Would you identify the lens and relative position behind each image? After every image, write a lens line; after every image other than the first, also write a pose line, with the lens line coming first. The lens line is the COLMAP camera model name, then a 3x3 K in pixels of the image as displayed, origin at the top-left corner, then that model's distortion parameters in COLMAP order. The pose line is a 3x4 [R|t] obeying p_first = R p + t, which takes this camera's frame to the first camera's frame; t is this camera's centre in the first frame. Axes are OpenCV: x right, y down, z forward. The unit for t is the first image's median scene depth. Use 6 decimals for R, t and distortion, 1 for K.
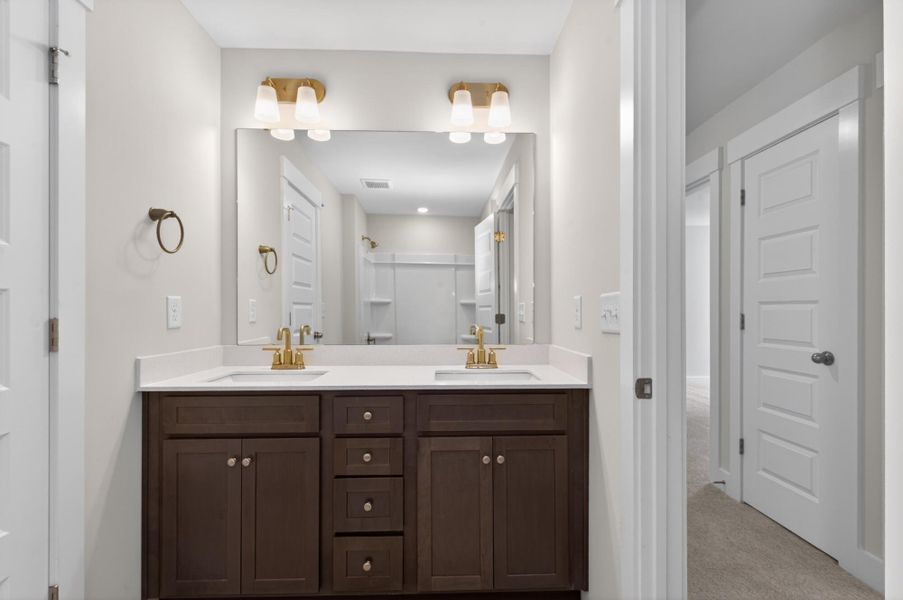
lens RADIAL K [[437.0, 0, 453.3], [0, 437.0, 312.8], [0, 0, 1]] dist [0.002195, -0.000392]
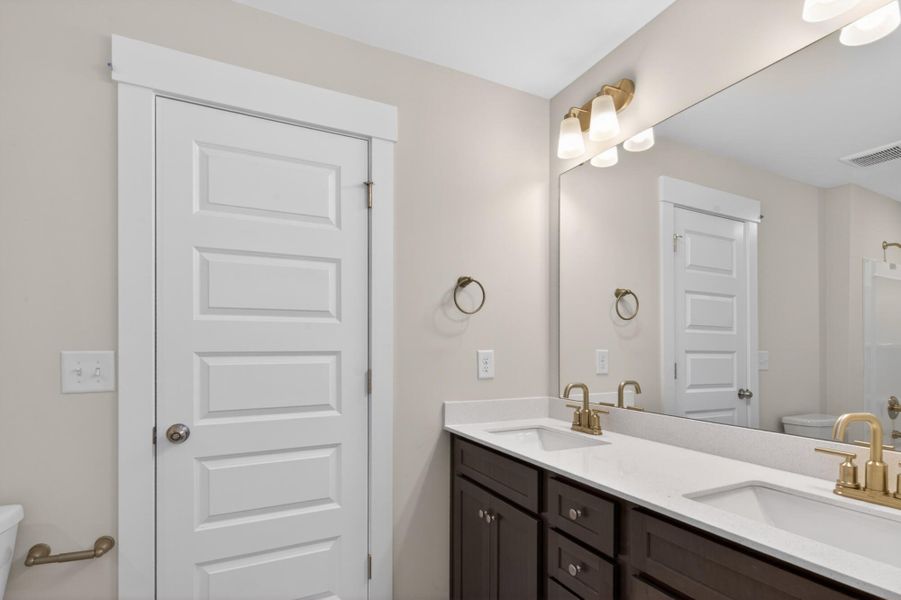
lens RADIAL K [[452.8, 0, 451.1], [0, 452.8, 347.5], [0, 0, 1]] dist [0.052863, -0.000036]
pose [[0.415812, -0.002156, -0.909448, 0.388076], [-0.006811, 0.999962, -0.005484, -0.038143], [0.909425, 0.008474, 0.415781, 0.428973]]
